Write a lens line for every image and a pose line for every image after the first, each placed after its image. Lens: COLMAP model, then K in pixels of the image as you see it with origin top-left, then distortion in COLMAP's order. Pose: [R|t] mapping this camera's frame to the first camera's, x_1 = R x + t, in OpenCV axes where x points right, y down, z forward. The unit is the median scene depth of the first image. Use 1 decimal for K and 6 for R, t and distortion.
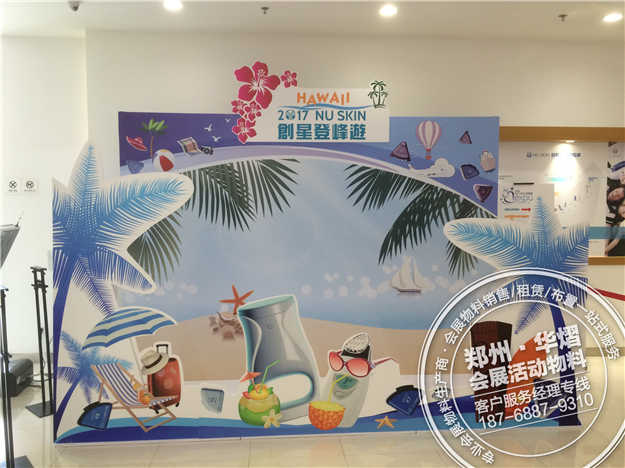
lens RADIAL K [[533.6, 0, 312.5], [0, 533.6, 234.0], [0, 0, 1]] dist [0.046058, -0.003981]
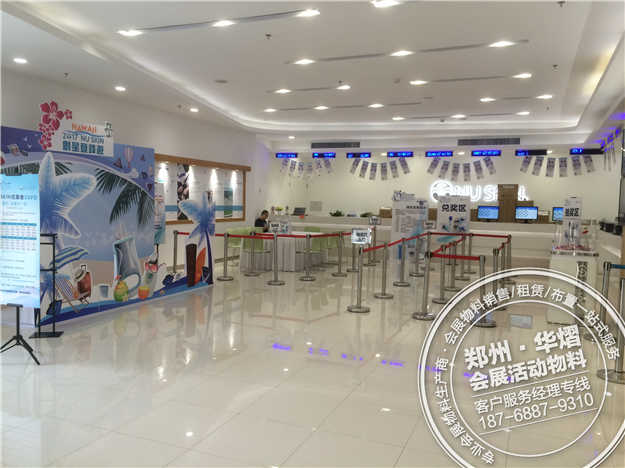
lens RADIAL K [[533.6, 0, 312.5], [0, 533.6, 234.0], [0, 0, 1]] dist [0.046058, -0.003981]
pose [[0.458609, -0.044898, 0.887503, -1.201831], [0.021672, 0.998991, 0.039339, 0.030725], [-0.888374, 0.001193, 0.459119, -0.437973]]
